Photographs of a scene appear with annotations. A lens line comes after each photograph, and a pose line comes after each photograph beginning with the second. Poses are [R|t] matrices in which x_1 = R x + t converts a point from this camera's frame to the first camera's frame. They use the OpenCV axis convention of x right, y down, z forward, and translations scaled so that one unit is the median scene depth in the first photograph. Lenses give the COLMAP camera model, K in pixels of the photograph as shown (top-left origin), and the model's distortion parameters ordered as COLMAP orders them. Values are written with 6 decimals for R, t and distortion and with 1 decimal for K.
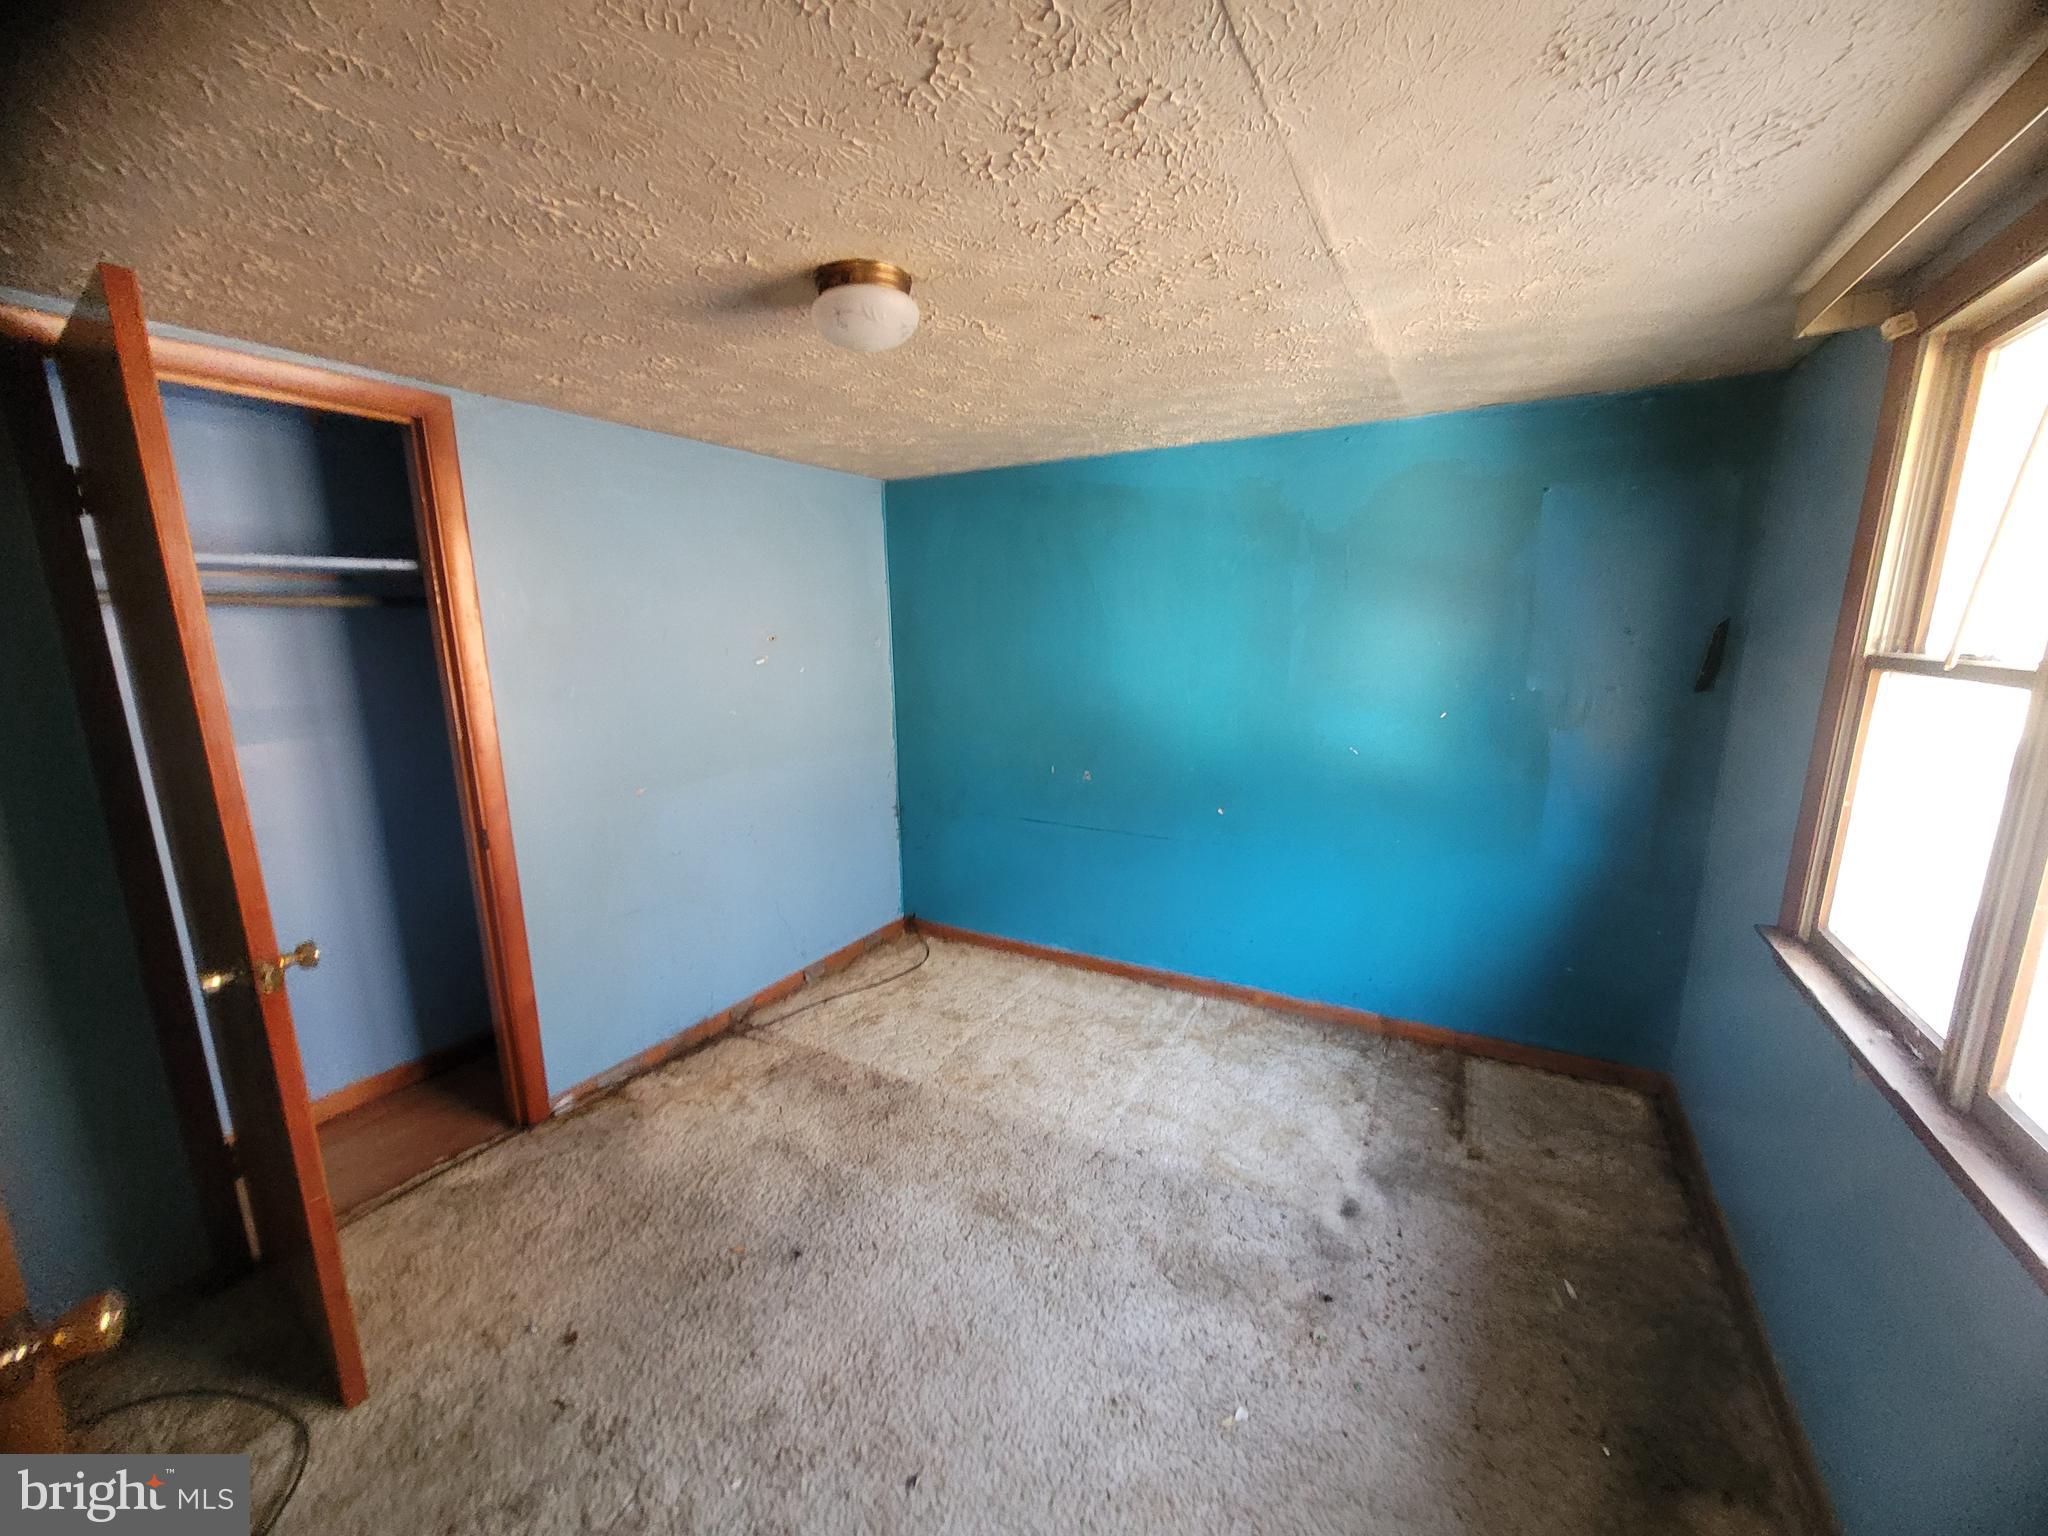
lens RADIAL K [[792.7, 0, 1023.1], [0, 792.7, 783.9], [0, 0, 1]] dist [0.004717, -0.000841]
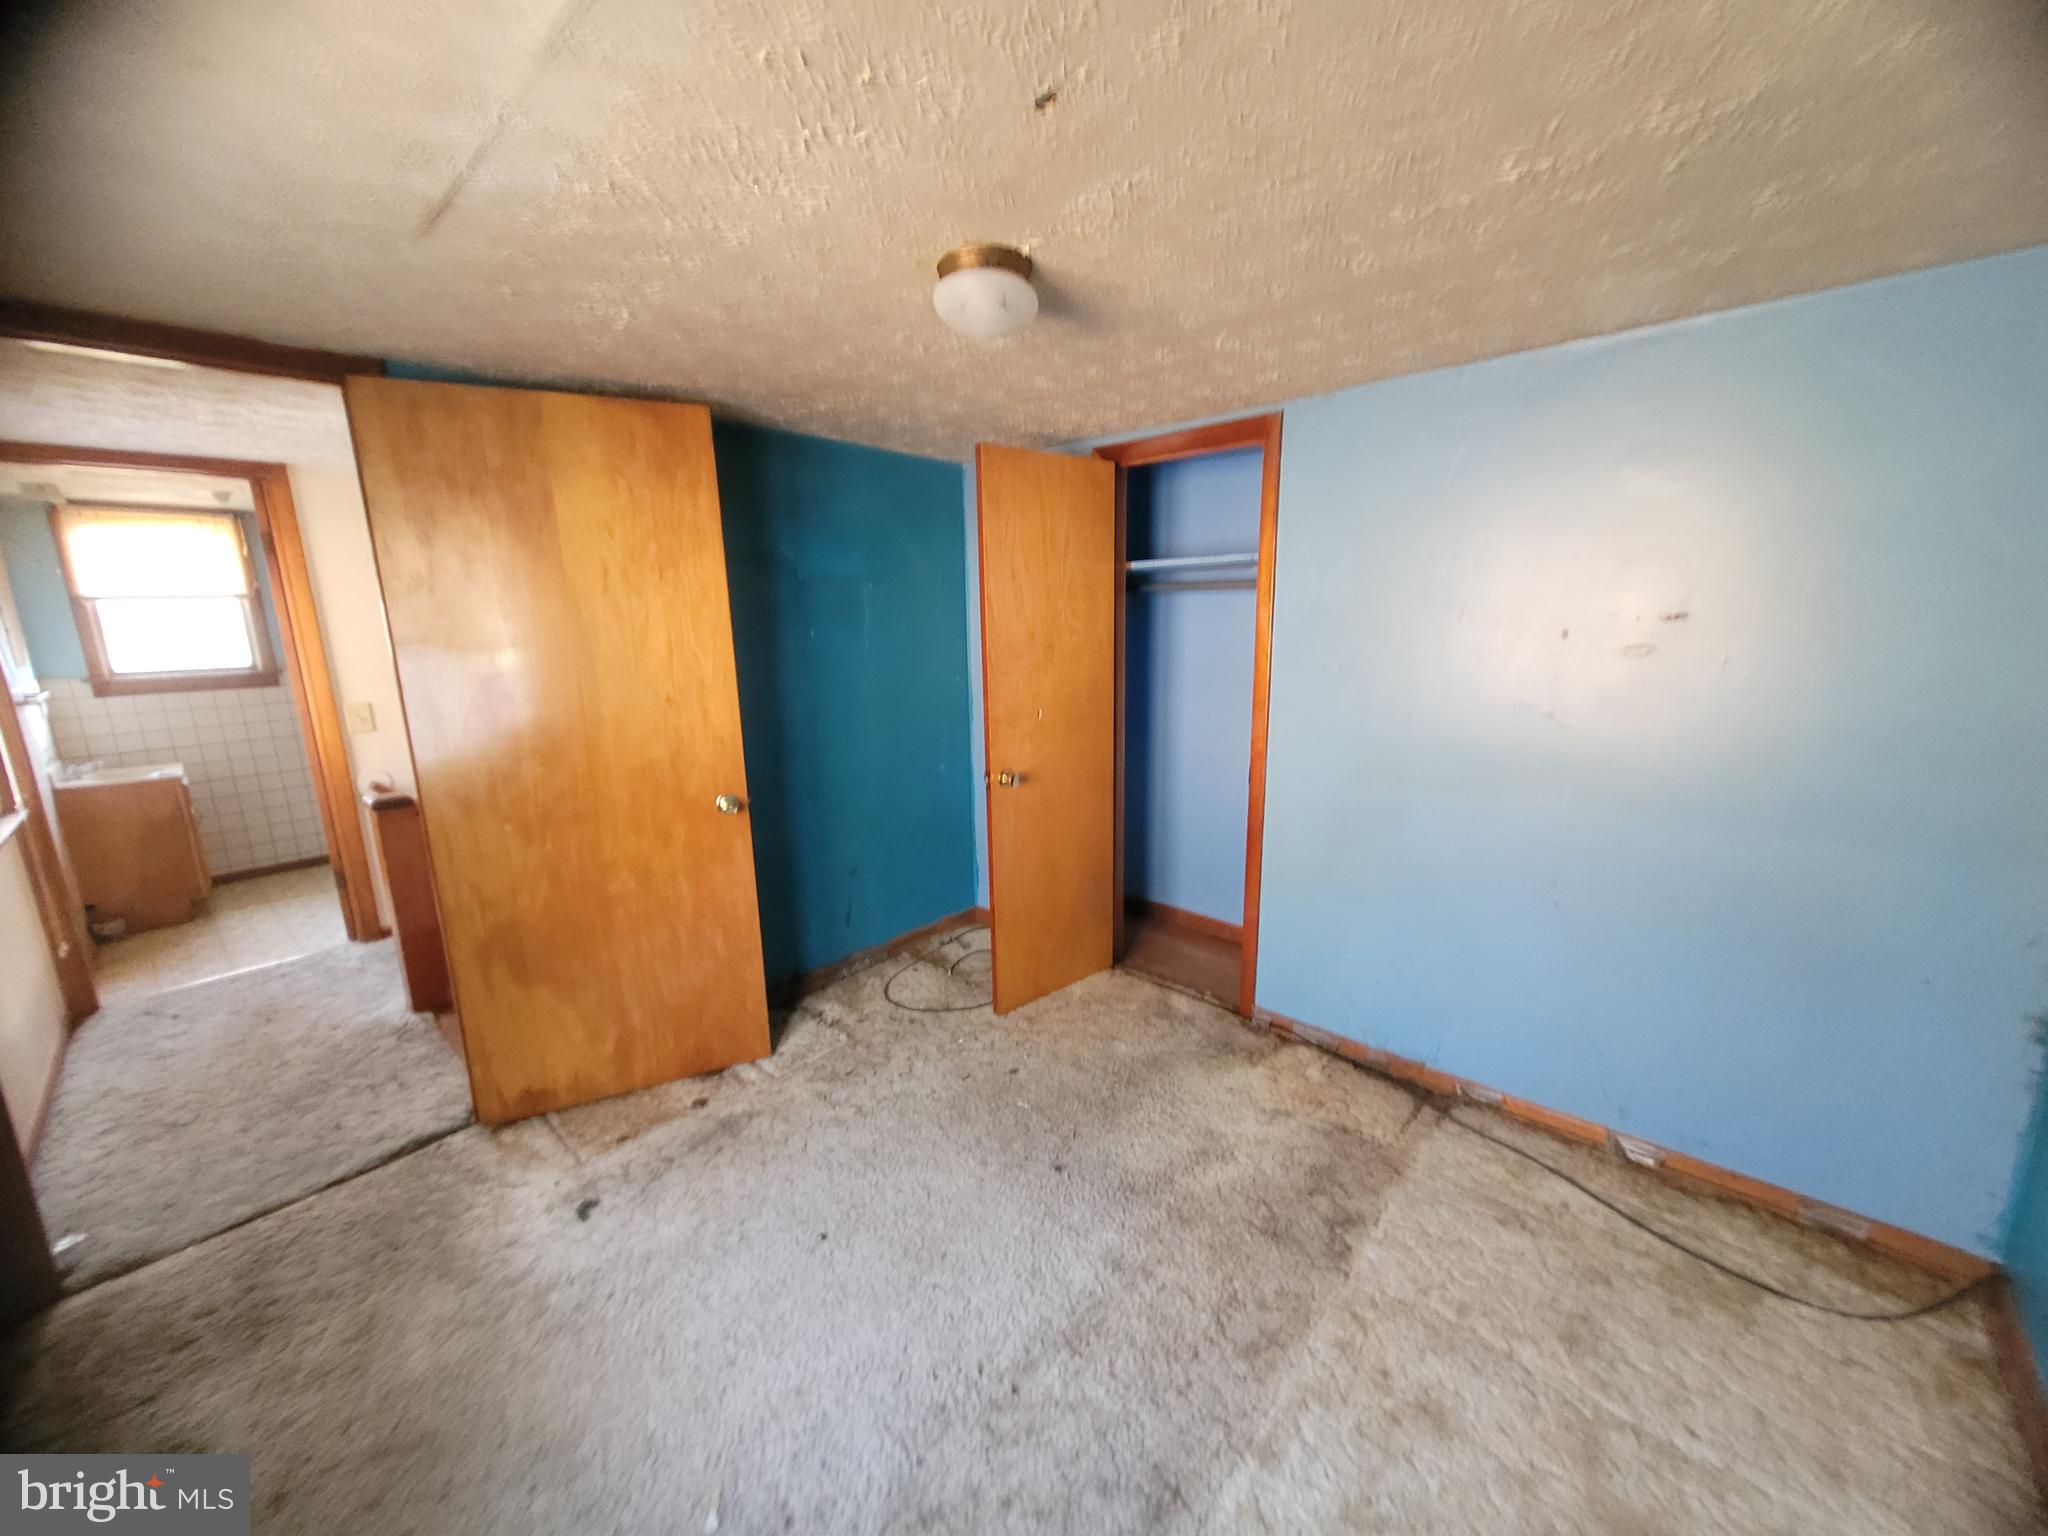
lens RADIAL K [[792.7, 0, 1023.1], [0, 792.7, 783.9], [0, 0, 1]] dist [0.004717, -0.000841]
pose [[-0.238769, 0.221162, -0.945556, 0.469841], [-0.169990, 0.949165, 0.264931, -0.151151], [0.956082, 0.223992, -0.189036, 0.726251]]
